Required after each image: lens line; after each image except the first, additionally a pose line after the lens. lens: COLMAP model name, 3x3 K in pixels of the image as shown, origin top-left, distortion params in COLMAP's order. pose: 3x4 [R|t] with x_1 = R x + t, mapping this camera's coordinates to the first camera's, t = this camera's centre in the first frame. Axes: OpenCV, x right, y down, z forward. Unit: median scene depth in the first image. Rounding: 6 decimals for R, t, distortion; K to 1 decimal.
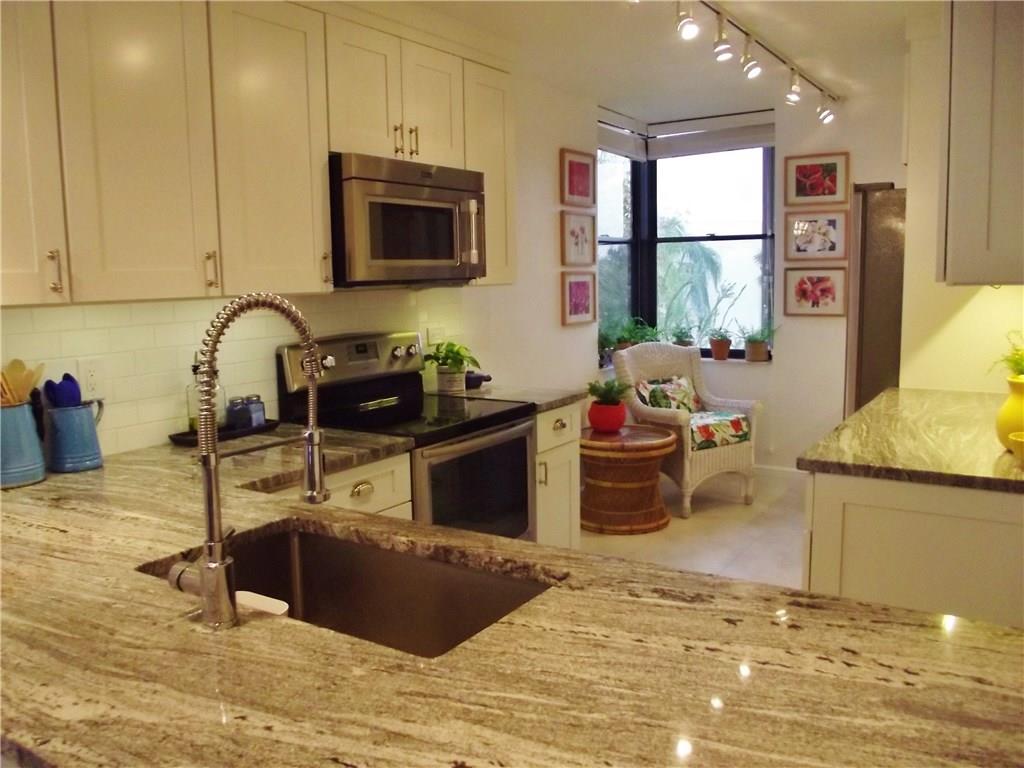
lens RADIAL K [[851.1, 0, 512.0], [0, 851.1, 384.0], [0, 0, 1]] dist [-0.066507, 0.033582]
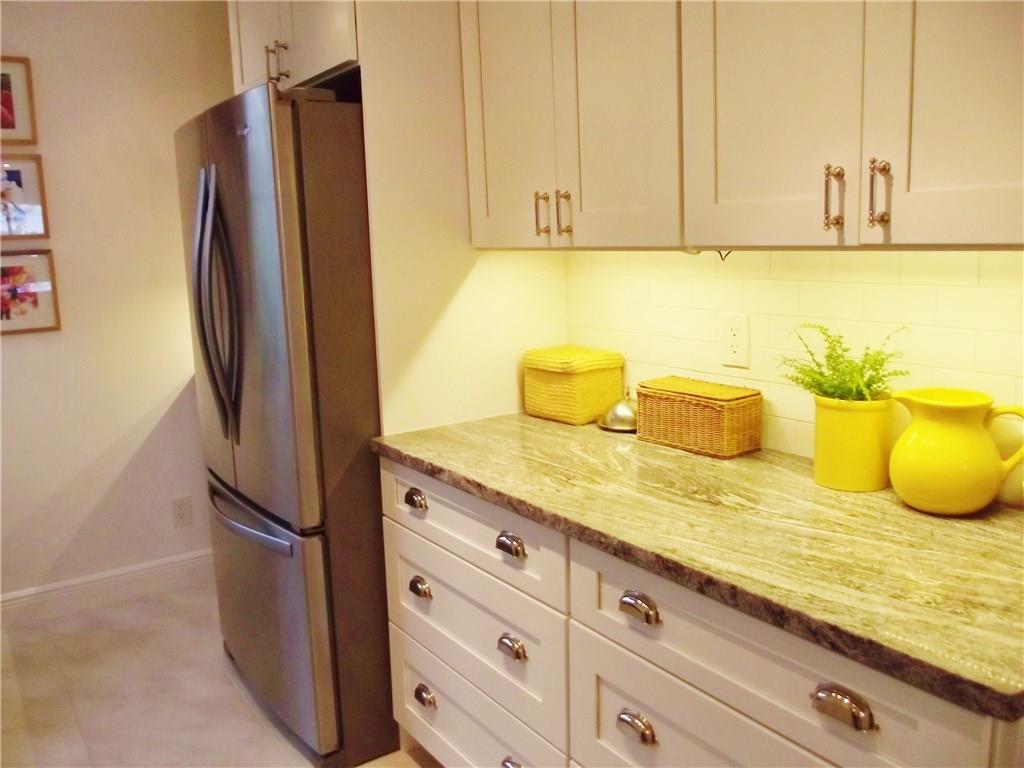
lens RADIAL K [[851.1, 0, 512.0], [0, 851.1, 384.0], [0, 0, 1]] dist [-0.066507, 0.033582]
pose [[0.387204, -0.164408, 0.907217, -0.041339], [0.149280, 0.982169, 0.114277, -0.061702], [-0.909829, 0.091181, 0.404843, 0.454730]]
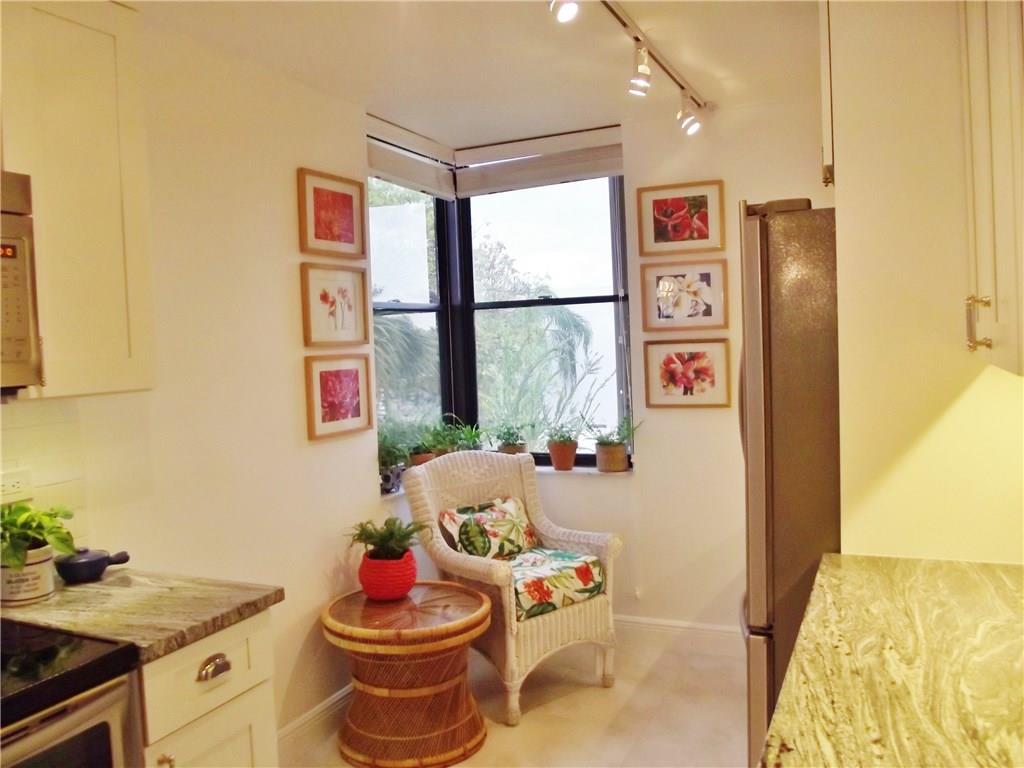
lens RADIAL K [[851.1, 0, 512.0], [0, 851.1, 384.0], [0, 0, 1]] dist [-0.066507, 0.033582]
pose [[0.989634, -0.025902, 0.141261, 0.112343], [0.037115, 0.996314, -0.077330, -0.051123], [-0.138737, 0.081772, 0.986948, 0.316157]]
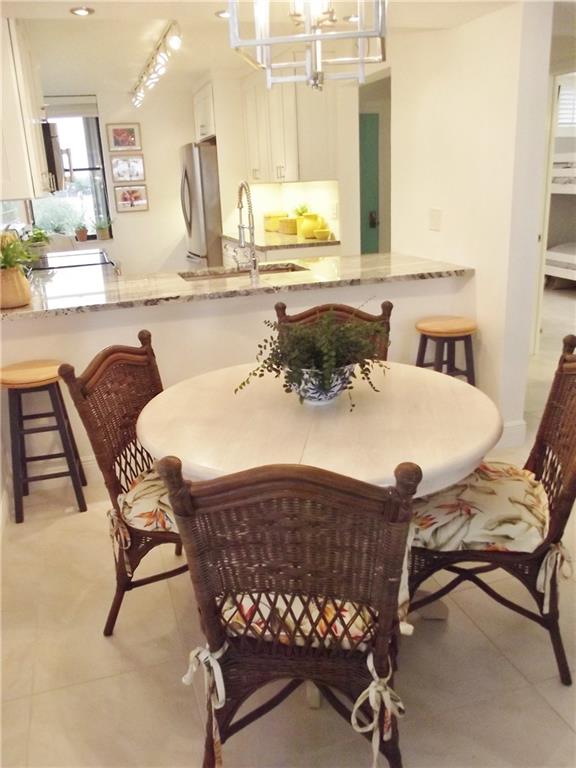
lens RADIAL K [[638.3, 0, 285.5], [0, 638.3, 383.8], [0, 0, 1]] dist [-0.066507, 0.033582]
pose [[0.639285, -0.247370, 0.728096, -0.562808], [0.135632, 0.968273, 0.209883, 0.042314], [-0.756914, -0.035422, 0.652554, -0.202683]]
